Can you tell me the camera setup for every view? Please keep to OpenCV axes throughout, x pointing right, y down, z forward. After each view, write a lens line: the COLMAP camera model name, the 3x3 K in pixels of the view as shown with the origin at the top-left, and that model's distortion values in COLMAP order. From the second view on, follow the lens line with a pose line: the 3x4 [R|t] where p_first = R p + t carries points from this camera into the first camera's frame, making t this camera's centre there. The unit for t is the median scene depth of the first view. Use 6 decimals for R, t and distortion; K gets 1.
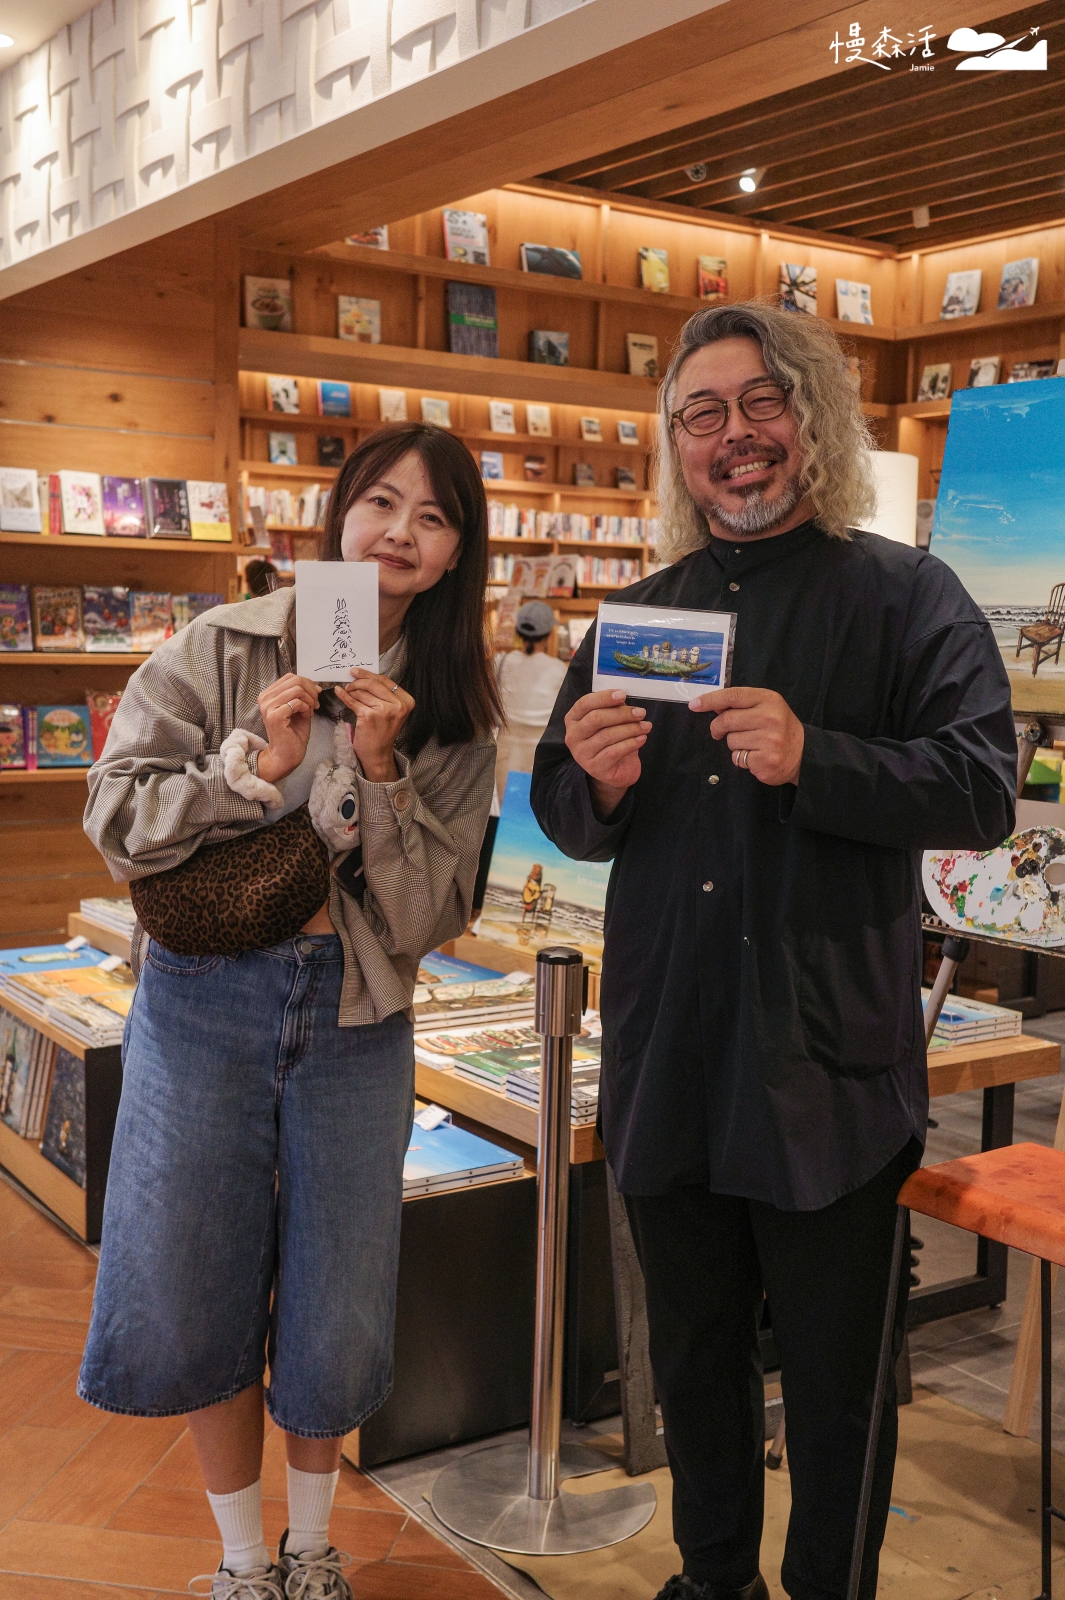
lens RADIAL K [[1805.0, 0, 532.6], [0, 1805.0, 791.0], [0, 0, 1]] dist [0.039240, 0.003978]
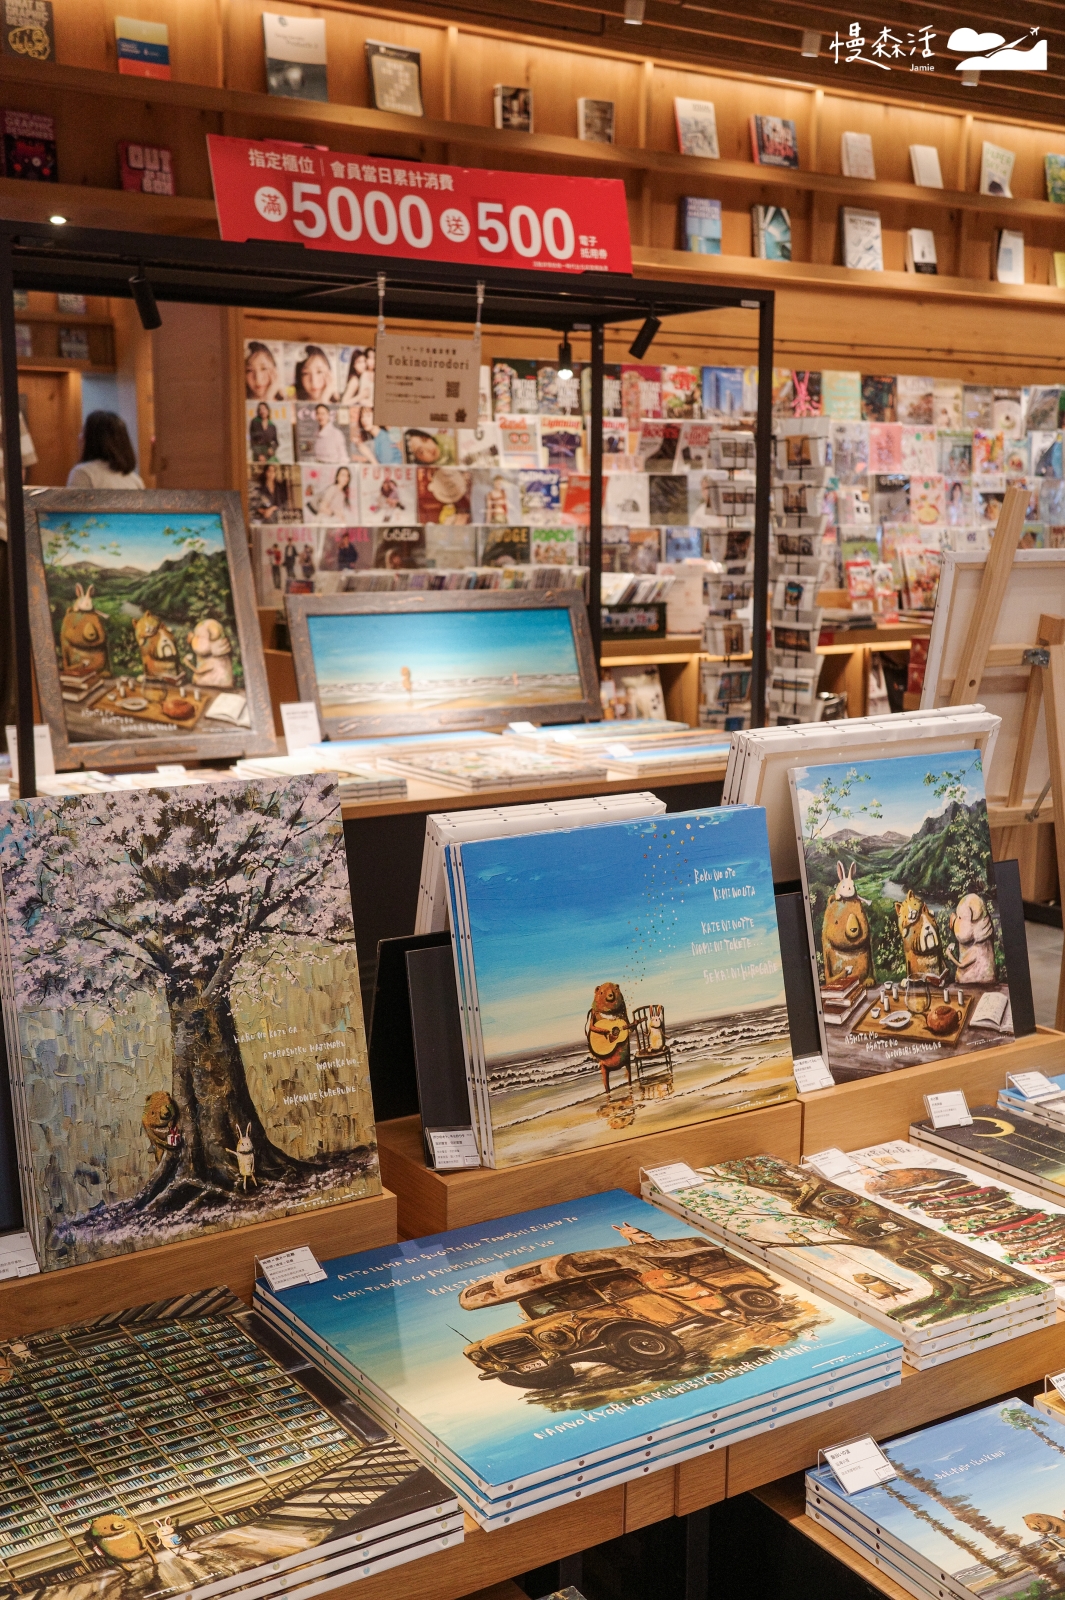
lens RADIAL K [[1805.0, 0, 532.6], [0, 1805.0, 791.0], [0, 0, 1]] dist [0.039240, 0.003978]
pose [[0.003418, -0.180163, 0.983631, -0.346383], [0.088784, 0.979807, 0.179154, -0.078040], [-0.996045, 0.086718, 0.019345, 0.638797]]
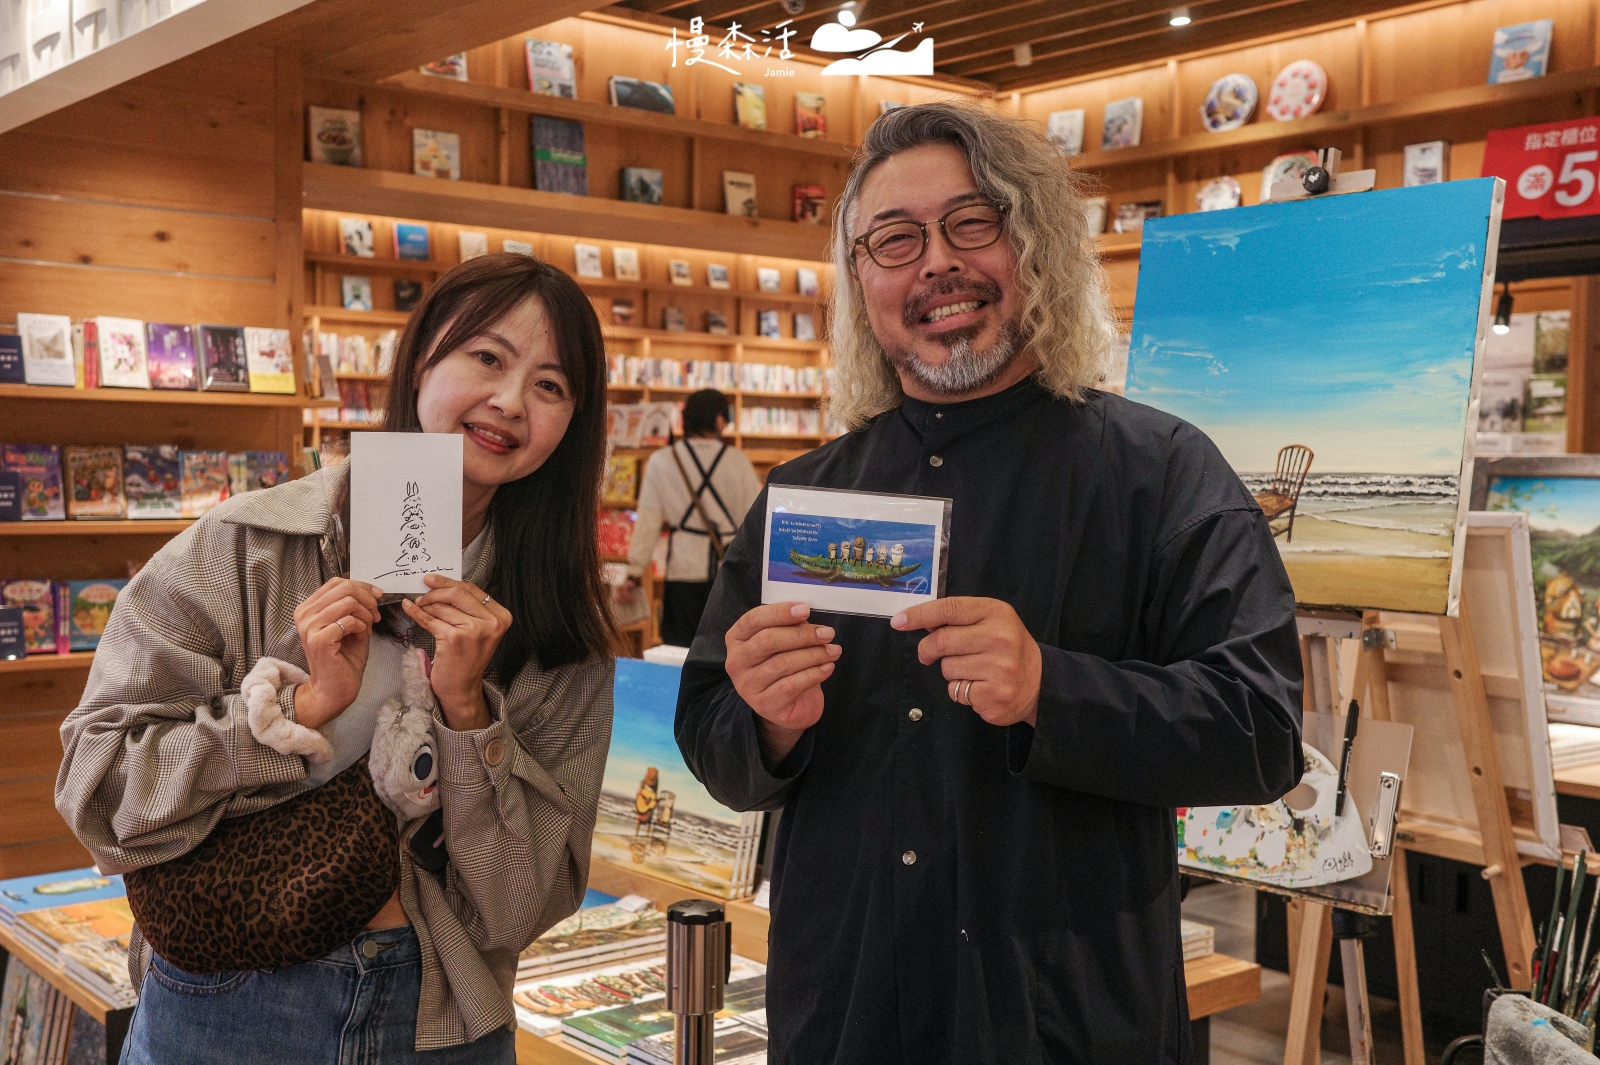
lens RADIAL K [[1810.2, 0, 792.2], [0, 1810.2, 534.8], [0, 0, 1]] dist [0.039775, 0.007914]
pose [[0.995305, -0.016087, 0.095442, -0.007421], [0.021285, 0.998330, -0.053697, -0.014232], [-0.094419, 0.055476, 0.993986, 0.081456]]
